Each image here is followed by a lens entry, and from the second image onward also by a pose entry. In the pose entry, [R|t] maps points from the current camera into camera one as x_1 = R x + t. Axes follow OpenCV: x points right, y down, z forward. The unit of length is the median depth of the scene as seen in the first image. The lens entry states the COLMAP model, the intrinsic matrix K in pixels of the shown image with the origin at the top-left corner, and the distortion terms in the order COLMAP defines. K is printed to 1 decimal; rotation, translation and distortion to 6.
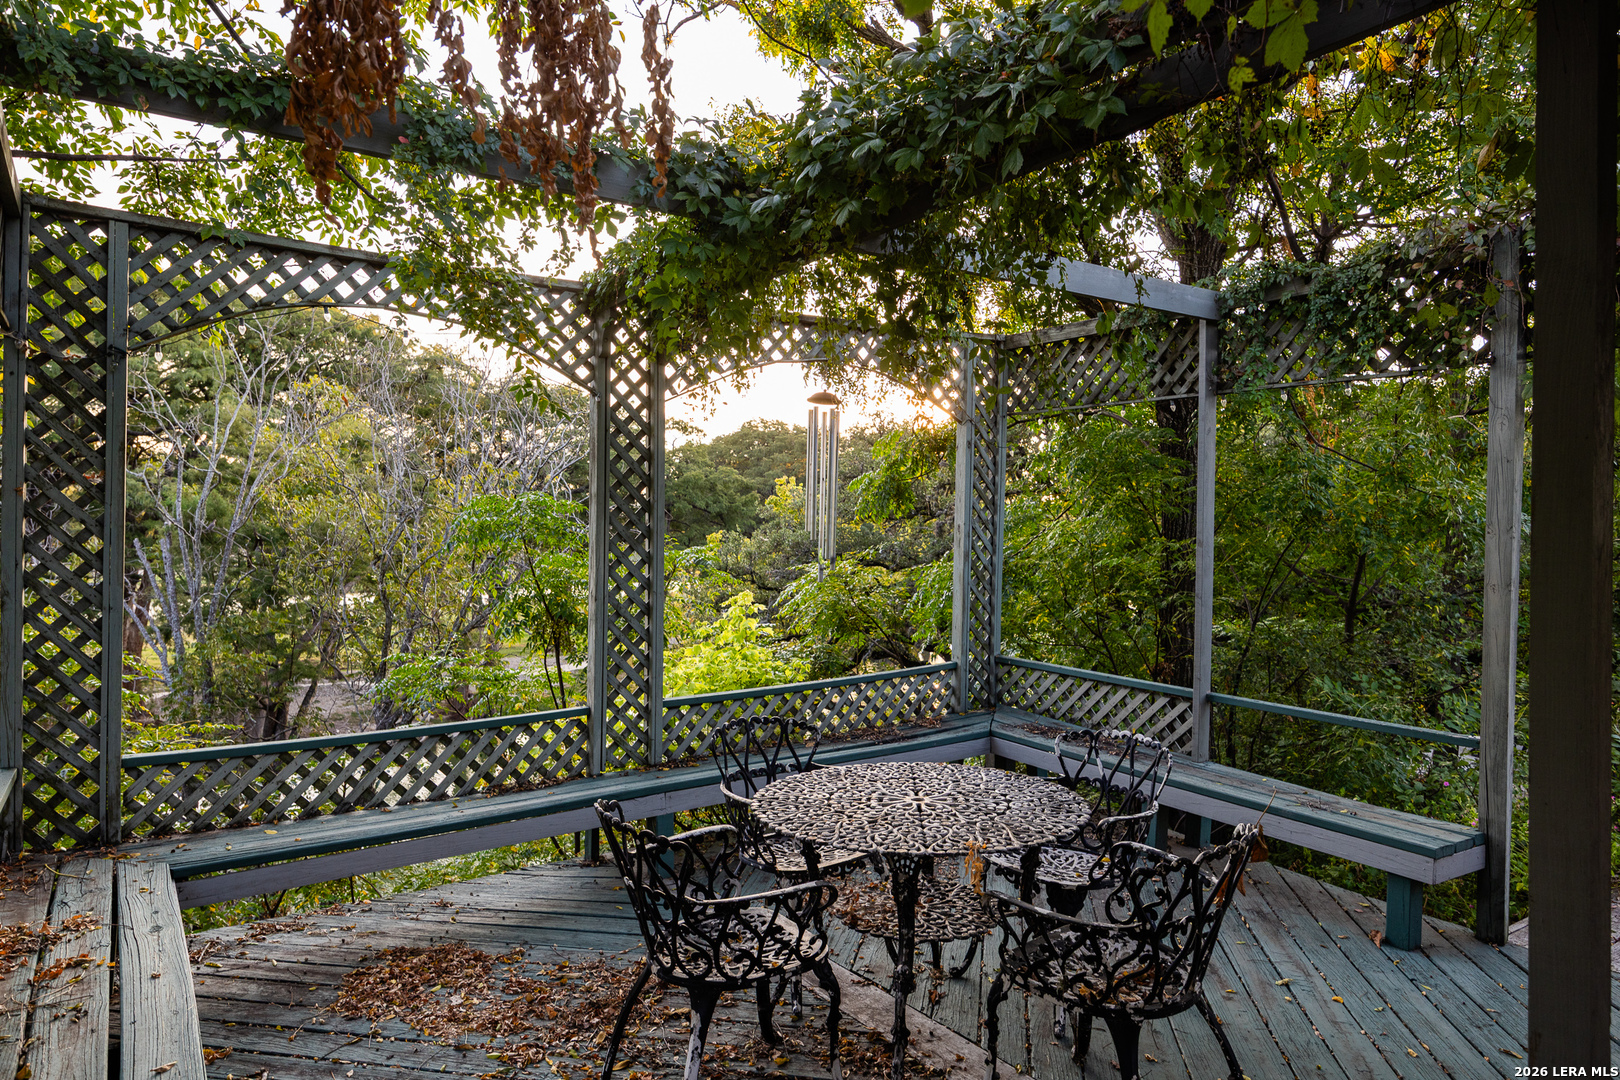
lens RADIAL K [[1006.6, 0, 812.0], [0, 1006.6, 531.3], [0, 0, 1]] dist [-0.001496, -0.001071]
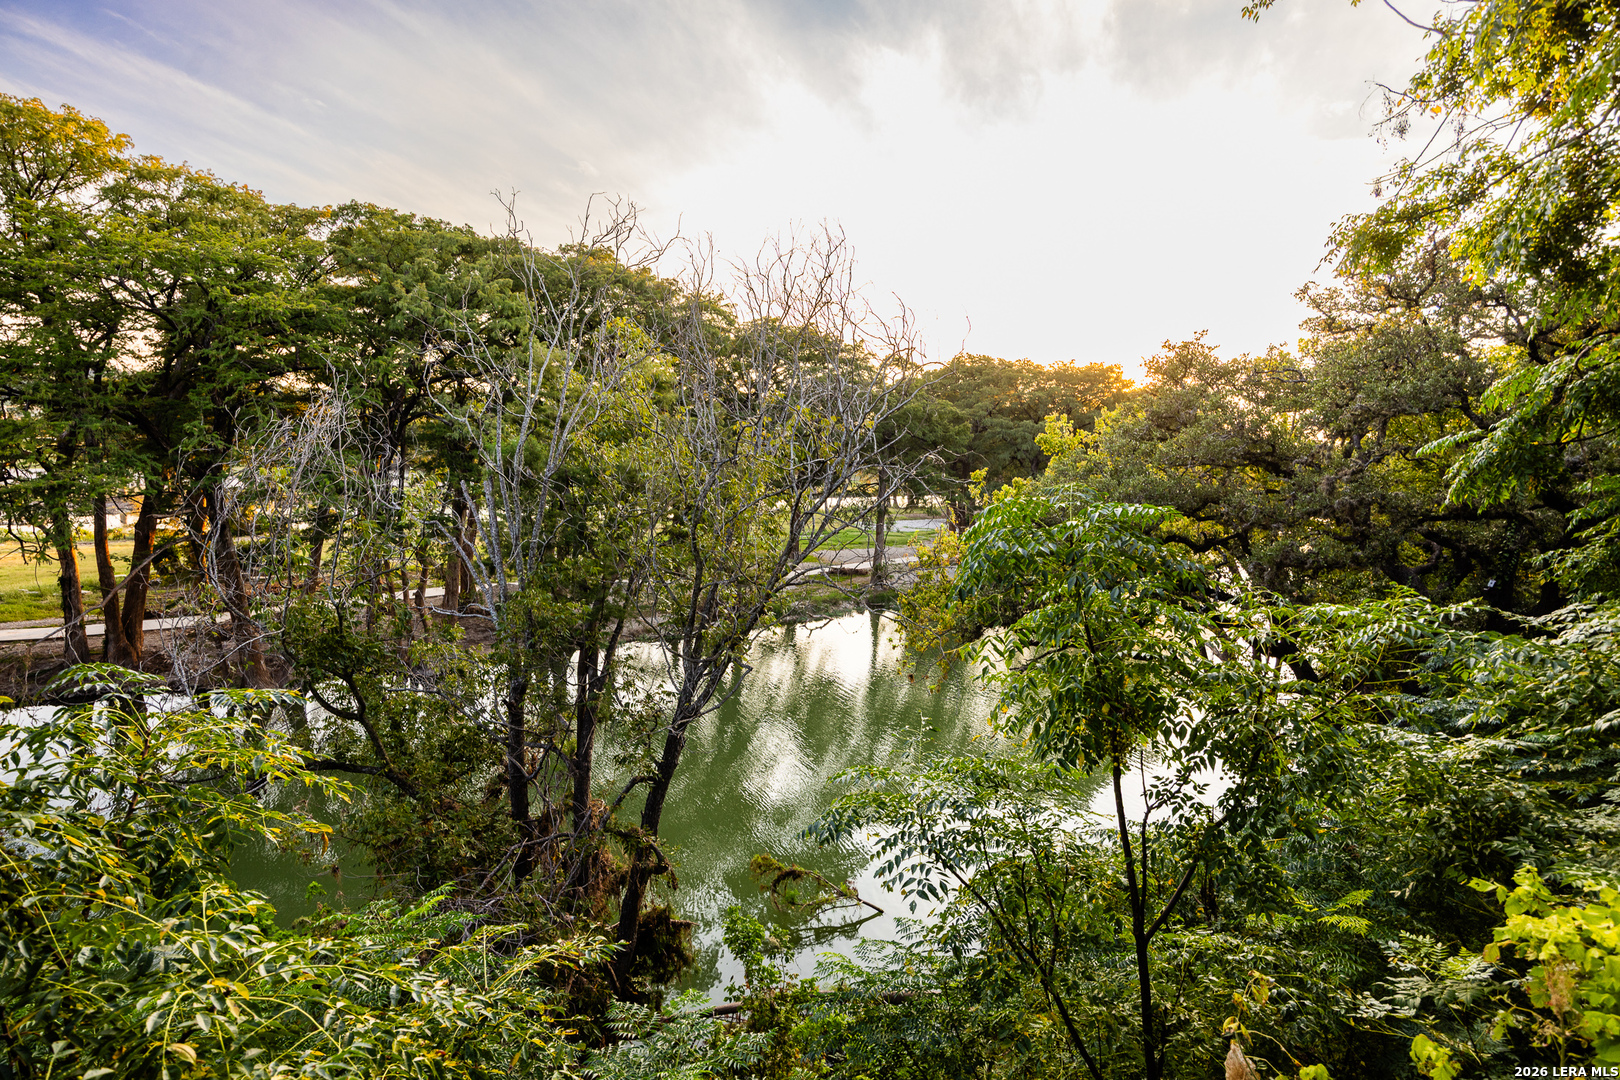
lens RADIAL K [[884.2, 0, 809.1], [0, 884.2, 542.3], [0, 0, 1]] dist [0.000227, 0.000058]
pose [[0.974966, 0.029263, -0.220420, -0.112259], [-0.007838, 0.995209, 0.097458, -0.019336], [0.222216, -0.093290, 0.970524, 0.175517]]
